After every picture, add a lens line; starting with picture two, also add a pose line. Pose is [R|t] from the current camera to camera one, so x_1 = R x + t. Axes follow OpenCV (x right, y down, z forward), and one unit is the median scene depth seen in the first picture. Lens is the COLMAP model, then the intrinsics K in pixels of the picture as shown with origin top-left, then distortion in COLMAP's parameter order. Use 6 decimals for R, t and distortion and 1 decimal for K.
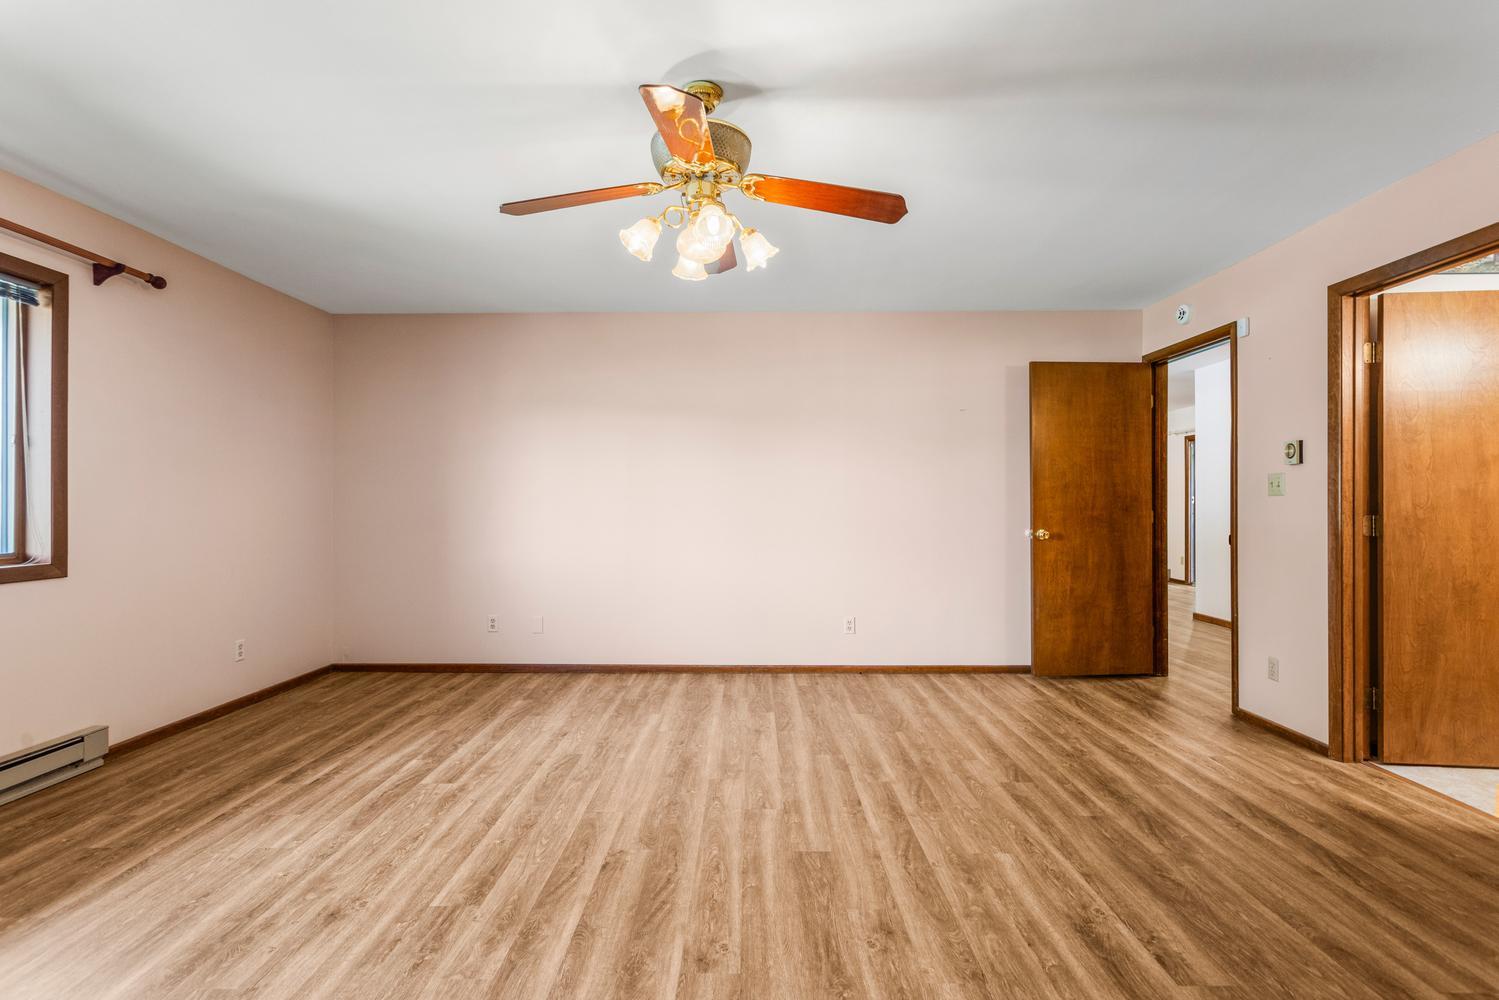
lens RADIAL K [[725.3, 0, 736.9], [0, 725.3, 503.9], [0, 0, 1]] dist [-0.000985, 0.002844]
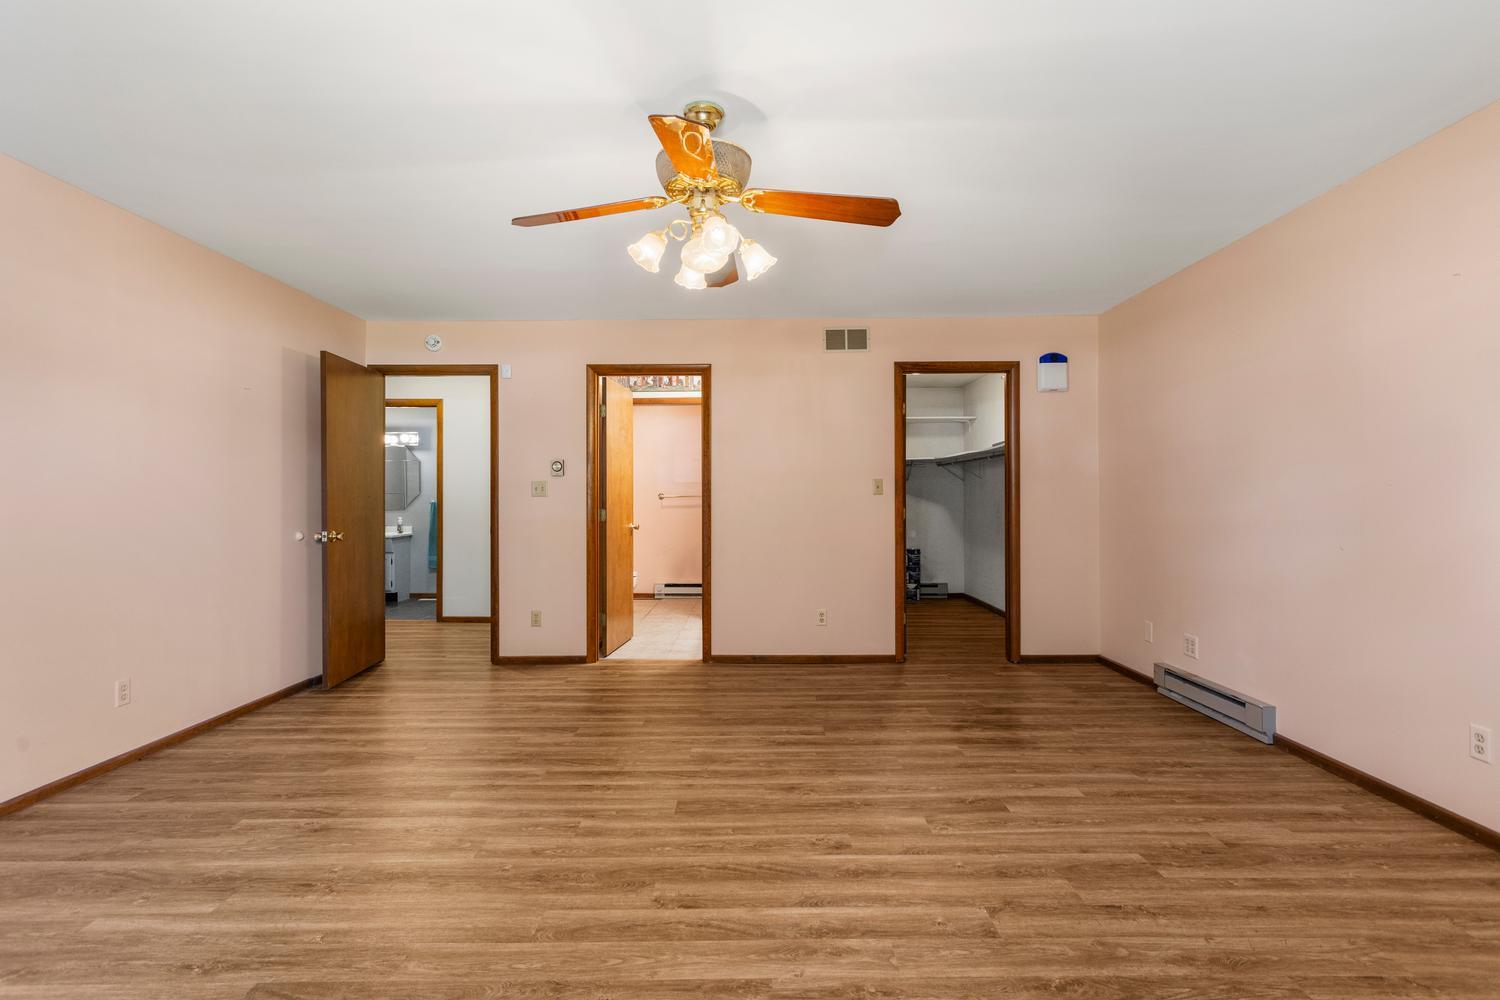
lens RADIAL K [[725.8, 0, 758.6], [0, 725.8, 503.3], [0, 0, 1]] dist [-0.000985, 0.002844]
pose [[-0.025399, -0.006915, 0.999653, -1.023952], [0.009167, 0.999932, 0.007150, -0.006970], [-0.999635, 0.009346, -0.025334, 0.880190]]
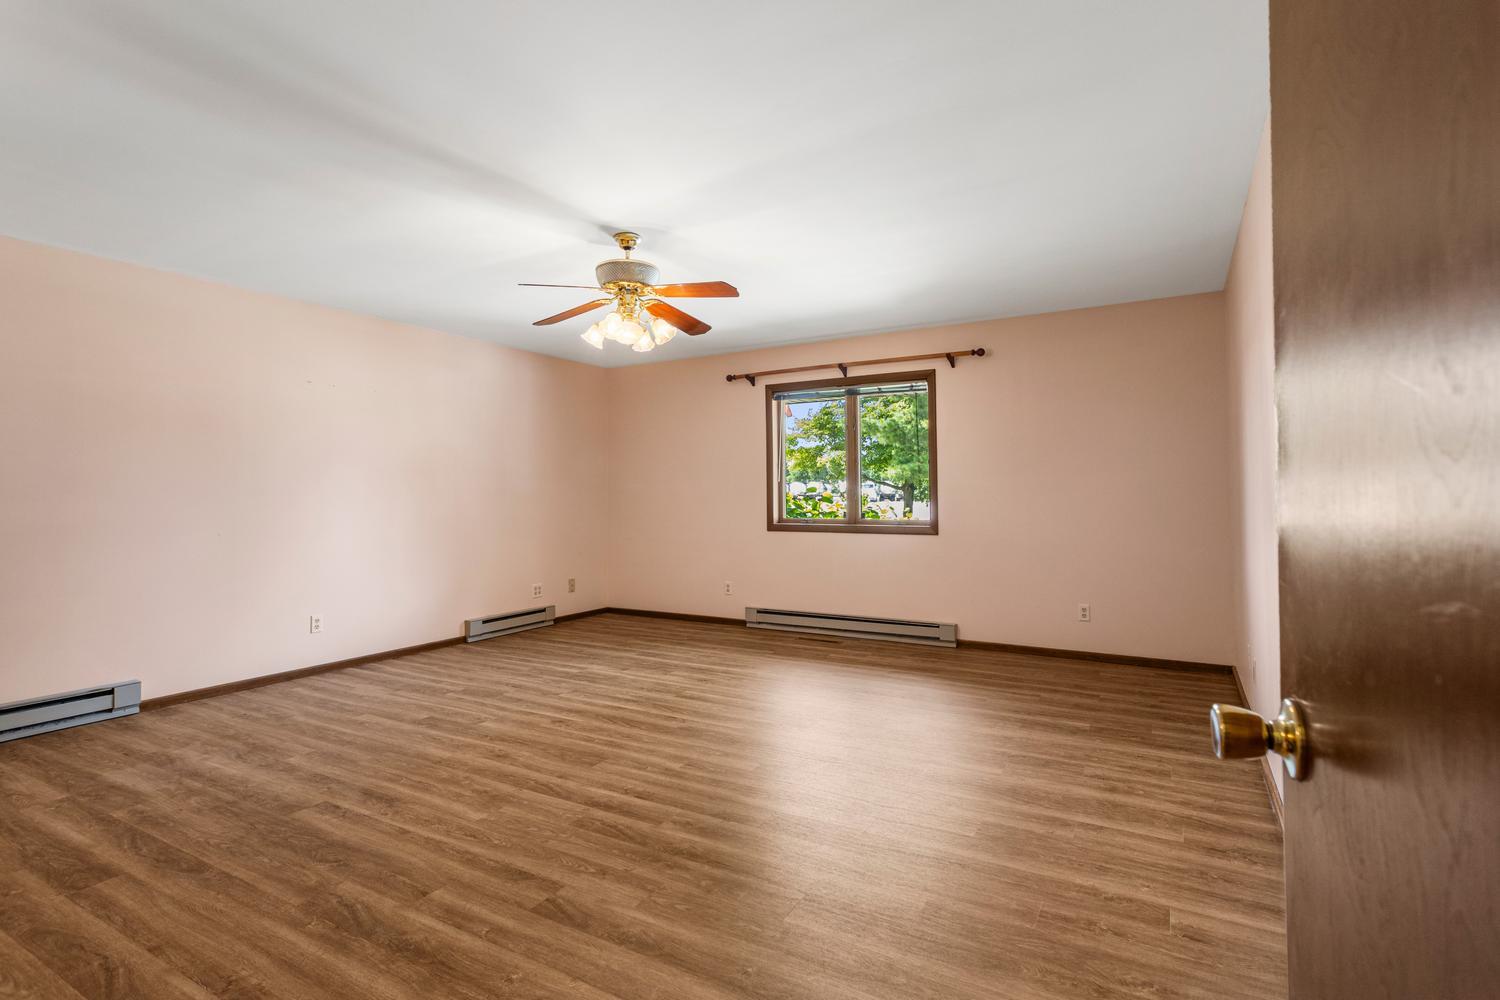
lens RADIAL K [[725.8, 0, 754.2], [0, 725.8, 494.5], [0, 0, 1]] dist [-0.000985, 0.002844]
pose [[-0.483853, 0.003797, -0.875141, 1.099684], [0.003602, 0.999991, 0.002348, -0.007094], [0.875142, -0.002016, -0.483862, 1.848515]]
